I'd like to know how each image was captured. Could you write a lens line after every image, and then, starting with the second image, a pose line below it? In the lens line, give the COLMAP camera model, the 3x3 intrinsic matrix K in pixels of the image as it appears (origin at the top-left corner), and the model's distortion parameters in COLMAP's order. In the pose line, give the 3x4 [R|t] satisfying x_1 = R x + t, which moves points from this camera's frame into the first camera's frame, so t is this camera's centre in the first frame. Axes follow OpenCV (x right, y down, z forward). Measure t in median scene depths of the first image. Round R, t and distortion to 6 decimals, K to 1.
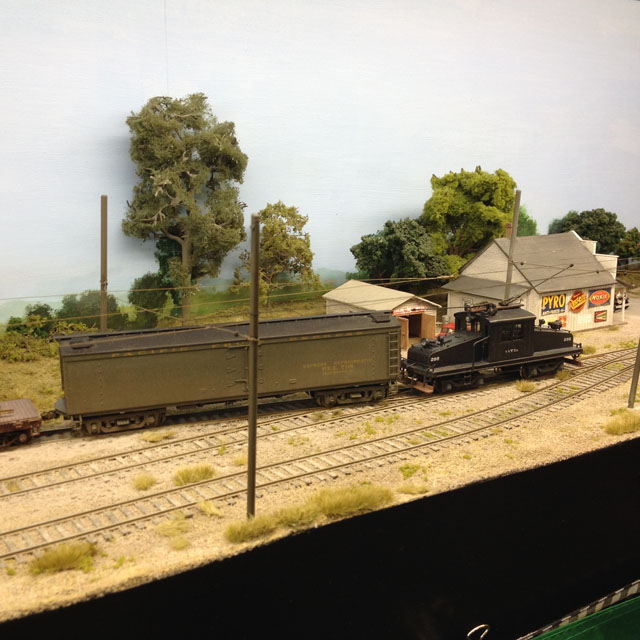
lens RADIAL K [[838.6, 0, 320.7], [0, 838.6, 331.7], [0, 0, 1]] dist [0.187772, -0.445904]
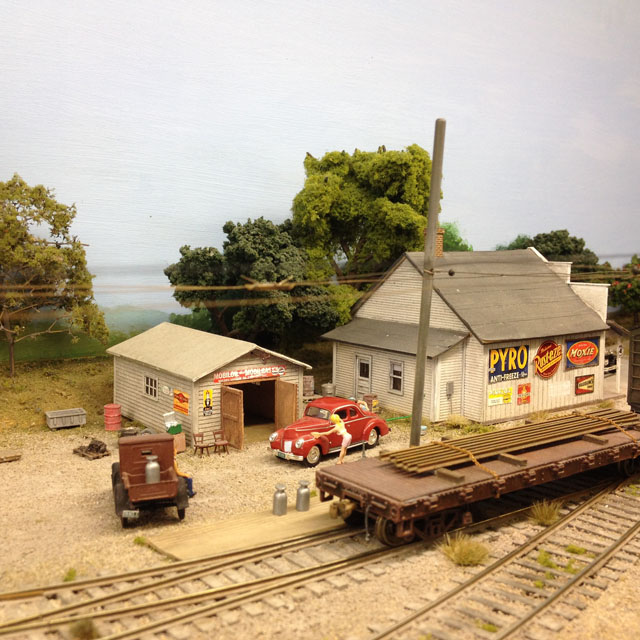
lens RADIAL K [[838.6, 0, 320.7], [0, 838.6, 331.7], [0, 0, 1]] dist [0.187772, -0.445904]
pose [[0.997241, 0.000166, 0.074230, 0.100191], [0.006044, 0.996496, -0.083419, -0.006507], [-0.073984, 0.083637, 0.993746, 0.416796]]
